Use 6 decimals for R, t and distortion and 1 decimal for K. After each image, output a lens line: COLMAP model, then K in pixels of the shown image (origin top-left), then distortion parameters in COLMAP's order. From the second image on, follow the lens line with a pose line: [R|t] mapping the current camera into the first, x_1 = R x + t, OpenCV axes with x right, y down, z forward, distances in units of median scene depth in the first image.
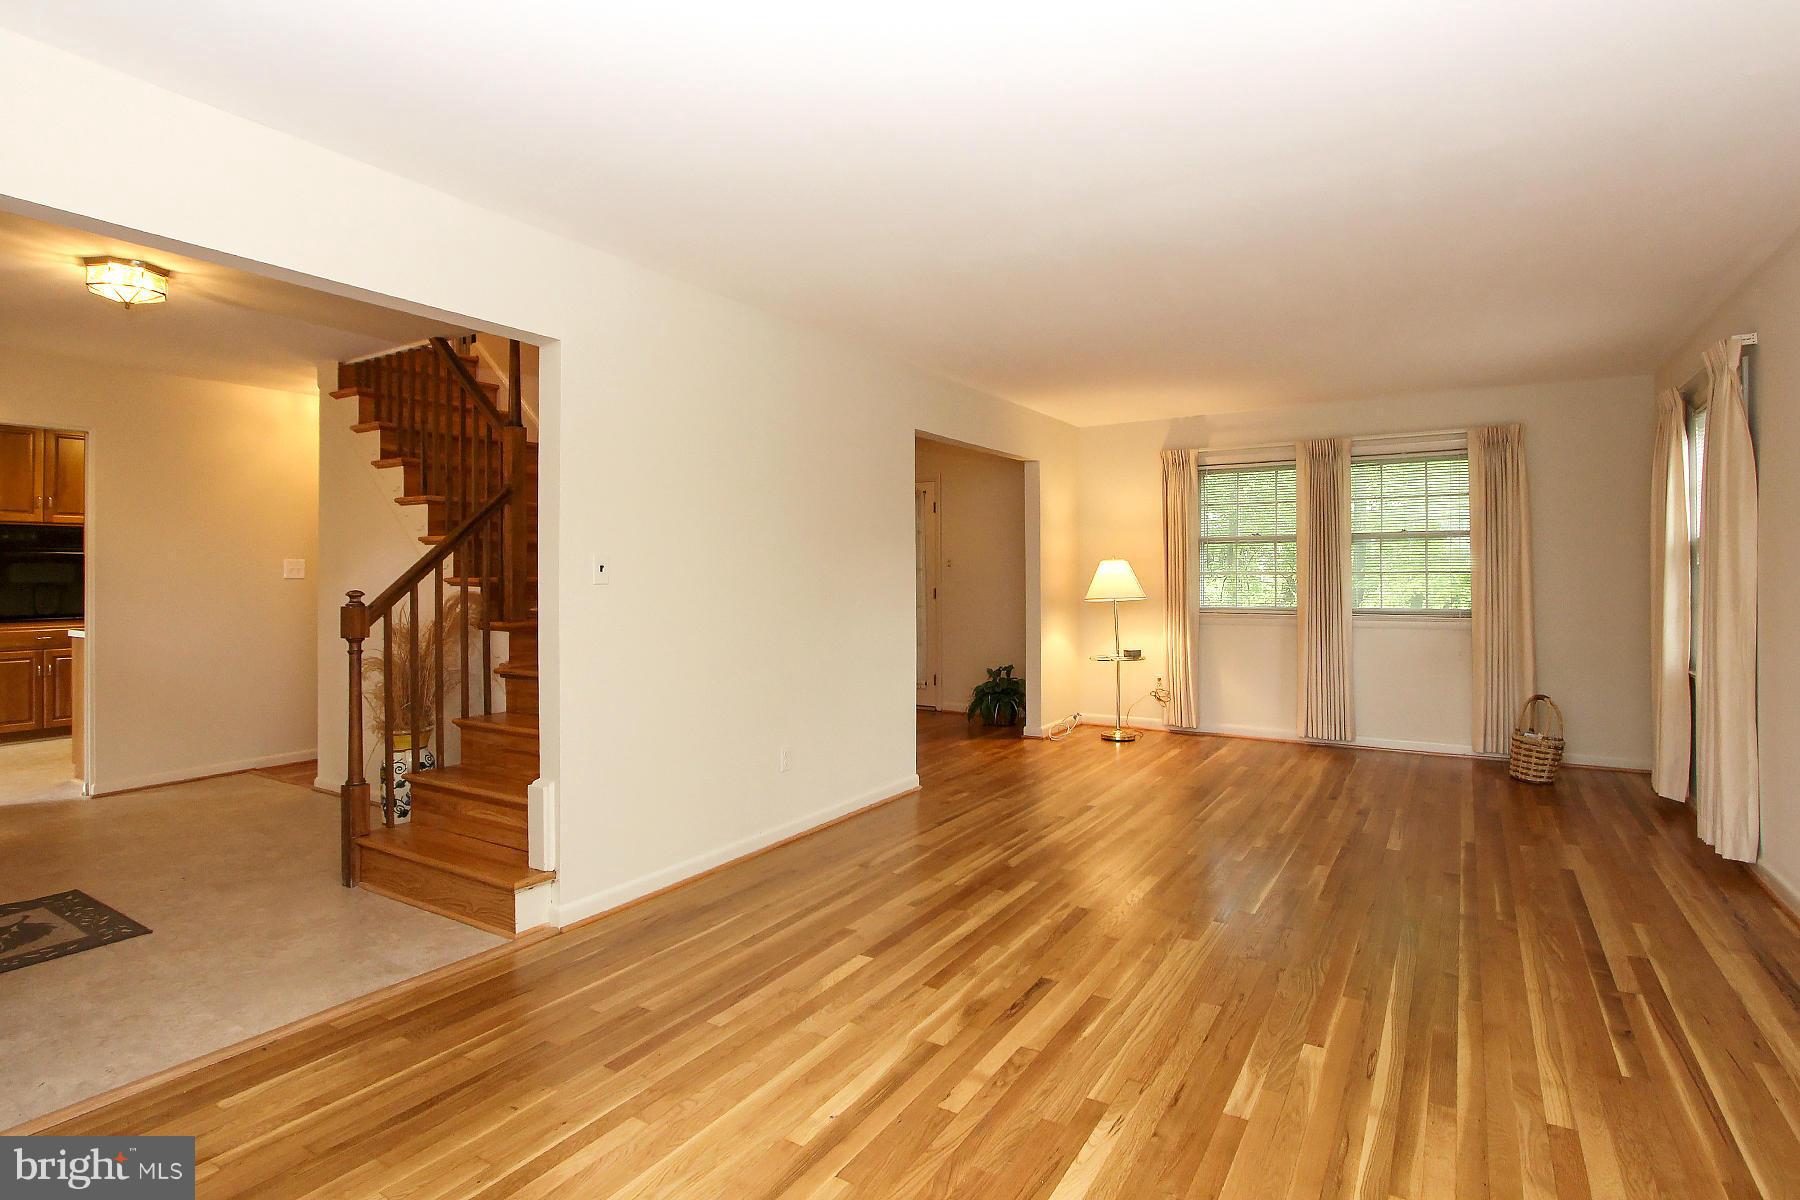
lens RADIAL K [[875.5, 0, 897.3], [0, 875.5, 581.8], [0, 0, 1]] dist [-0.013034, -0.001719]
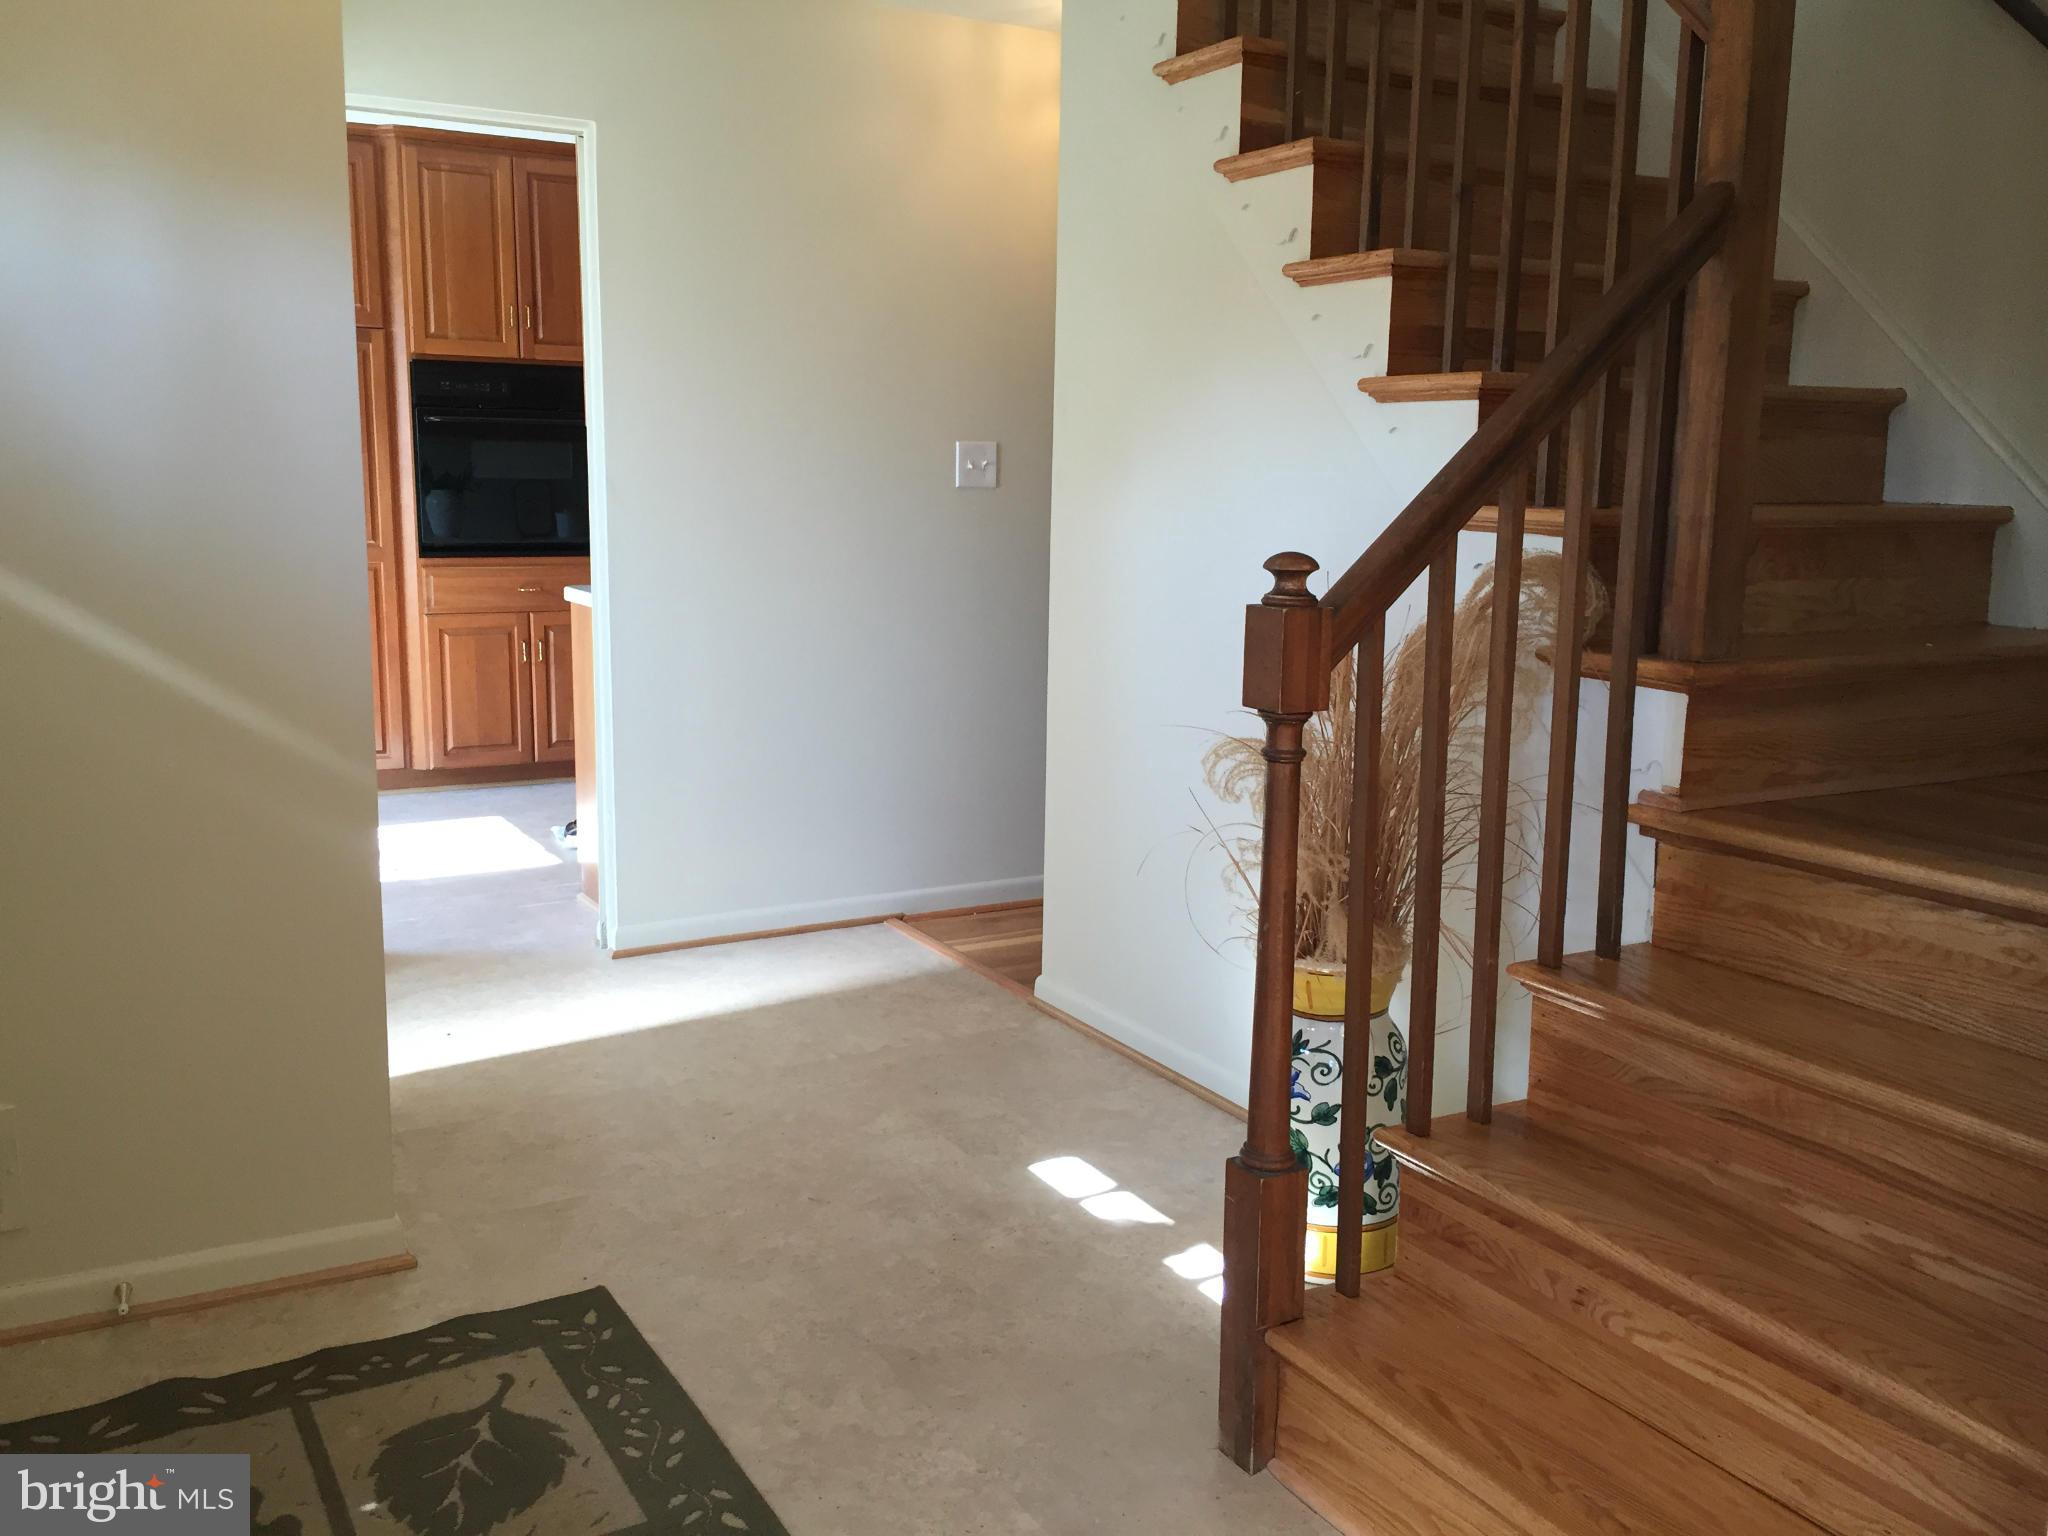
lens RADIAL K [[1774.0, 0, 1028.1], [0, 1774.0, 772.1], [0, 0, 1]] dist [-0.005924, 0.000502]
pose [[0.873527, 0.094584, -0.477499, -0.351442], [-0.015786, 0.985929, 0.166416, -0.014457], [0.486520, -0.137831, 0.862729, 0.359124]]
